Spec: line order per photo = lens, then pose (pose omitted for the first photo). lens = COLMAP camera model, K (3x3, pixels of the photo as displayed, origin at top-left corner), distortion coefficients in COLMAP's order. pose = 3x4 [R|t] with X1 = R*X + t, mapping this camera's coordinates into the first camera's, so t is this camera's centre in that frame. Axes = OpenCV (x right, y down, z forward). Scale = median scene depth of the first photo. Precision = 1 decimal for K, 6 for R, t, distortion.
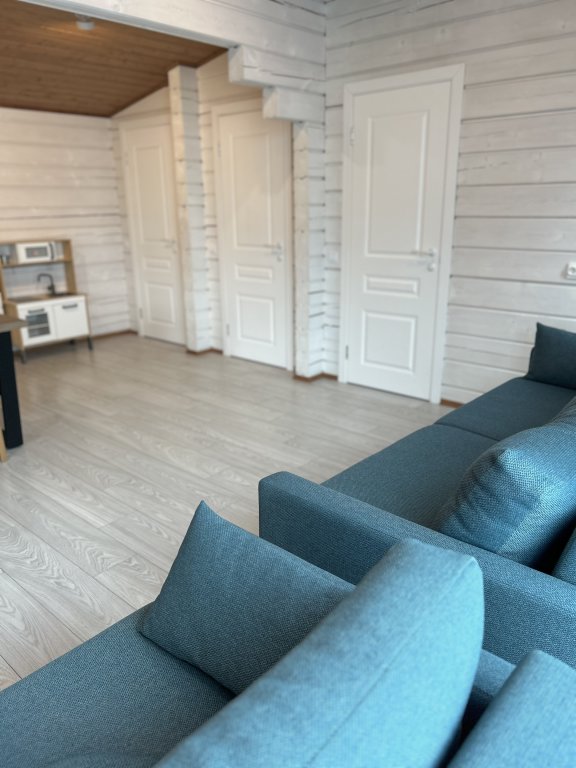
lens RADIAL K [[580.3, 0, 285.9], [0, 580.3, 386.2], [0, 0, 1]] dist [0.072830, -0.087362]
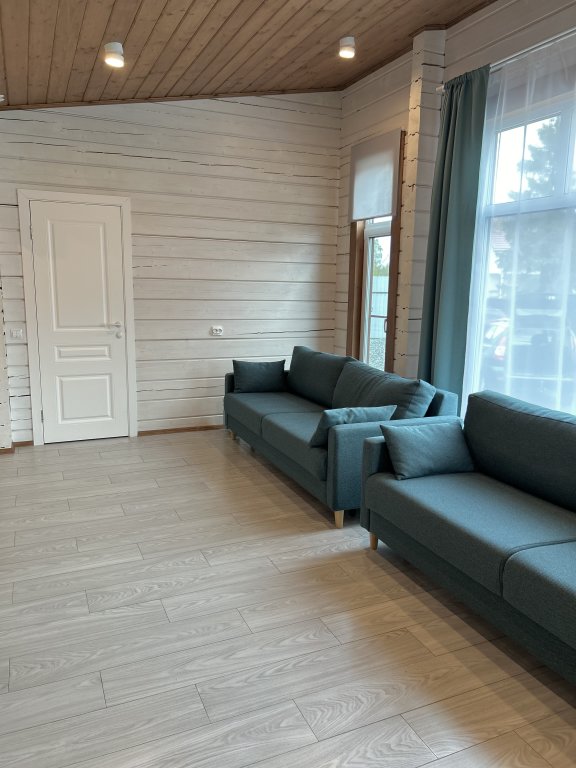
lens RADIAL K [[580.3, 0, 285.9], [0, 580.3, 386.2], [0, 0, 1]] dist [0.072830, -0.087362]
pose [[0.419436, -0.141023, 0.896764, -0.788338], [0.252445, 0.967014, 0.033997, -0.039918], [-0.871978, 0.212124, 0.441201, 0.103946]]
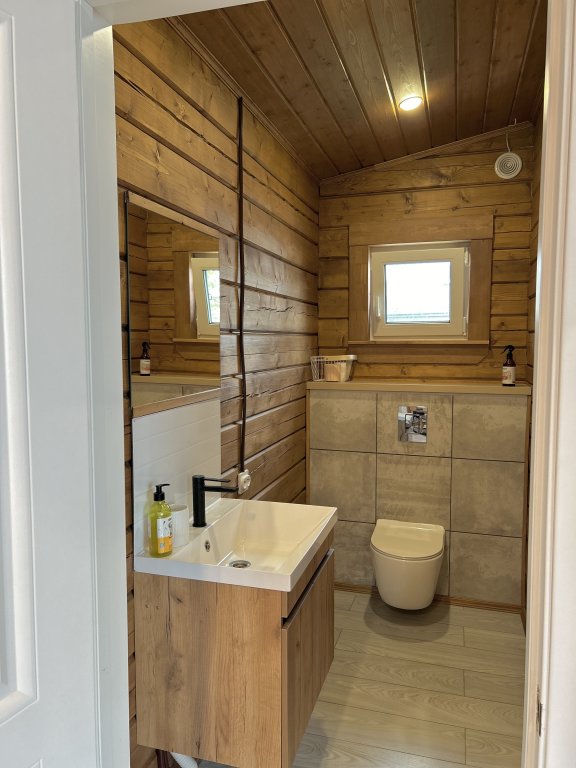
lens RADIAL K [[580.3, 0, 285.9], [0, 580.3, 386.2], [0, 0, 1]] dist [0.072830, -0.087362]
pose [[-0.906988, 0.051624, -0.417980, 0.113021], [-0.112669, 0.926543, 0.358920, -0.348934], [0.405805, 0.372629, -0.834548, 0.987986]]
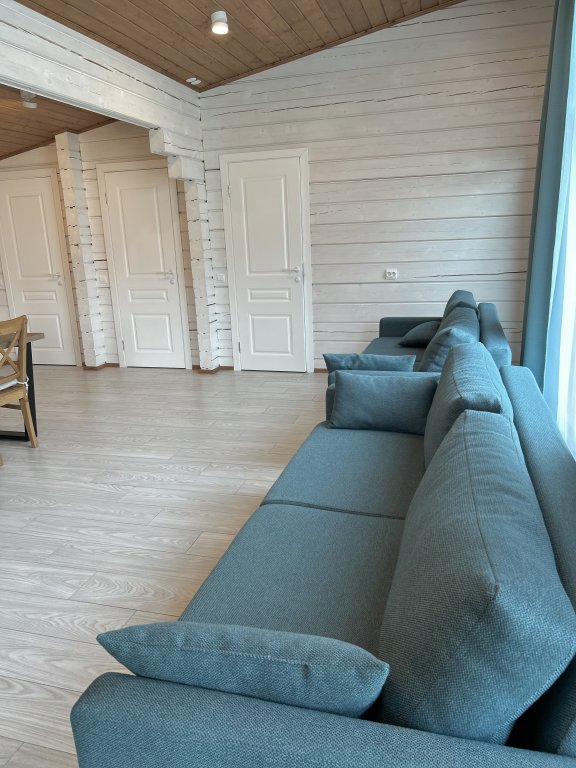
lens RADIAL K [[580.3, 0, 285.9], [0, 580.3, 386.2], [0, 0, 1]] dist [0.072830, -0.087362]
pose [[0.902207, -0.131075, 0.410904, -0.410234], [0.156924, 0.987165, -0.029656, 0.099253], [-0.401743, 0.091237, 0.911196, -0.292938]]
